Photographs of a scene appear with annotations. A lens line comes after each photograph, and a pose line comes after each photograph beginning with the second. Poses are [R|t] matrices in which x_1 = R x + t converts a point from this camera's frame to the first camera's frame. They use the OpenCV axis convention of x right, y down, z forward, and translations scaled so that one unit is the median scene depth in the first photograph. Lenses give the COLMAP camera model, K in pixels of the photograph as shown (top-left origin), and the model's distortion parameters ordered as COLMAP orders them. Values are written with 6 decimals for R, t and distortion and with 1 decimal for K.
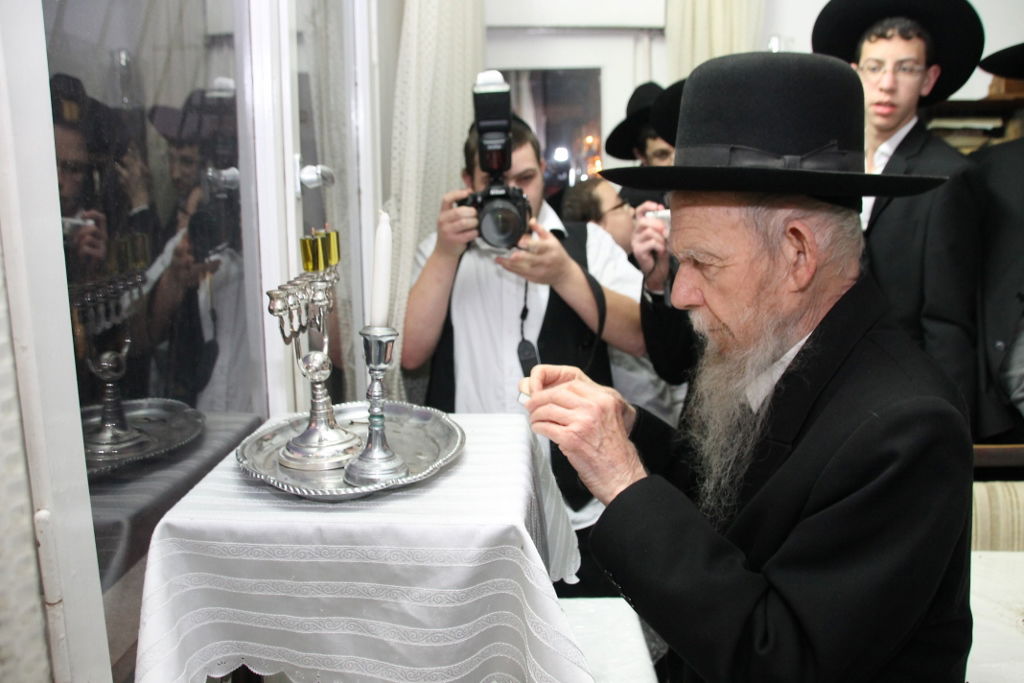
lens RADIAL K [[869.4, 0, 513.8], [0, 869.4, 337.6], [0, 0, 1]] dist [-0.116864, 0.090361]
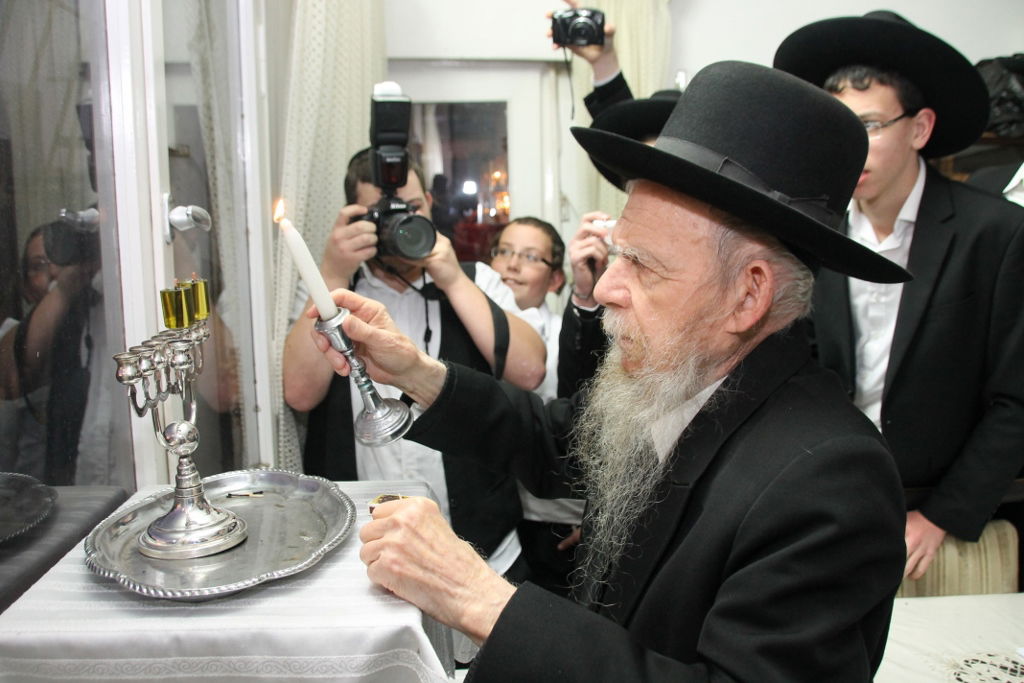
lens RADIAL K [[869.4, 0, 513.7], [0, 869.4, 343.9], [0, 0, 1]] dist [-0.116864, 0.090361]
pose [[0.994763, -0.015951, 0.100957, 0.017317], [0.019139, 0.999346, -0.030687, -0.026409], [-0.100401, 0.032459, 0.994417, 0.103636]]
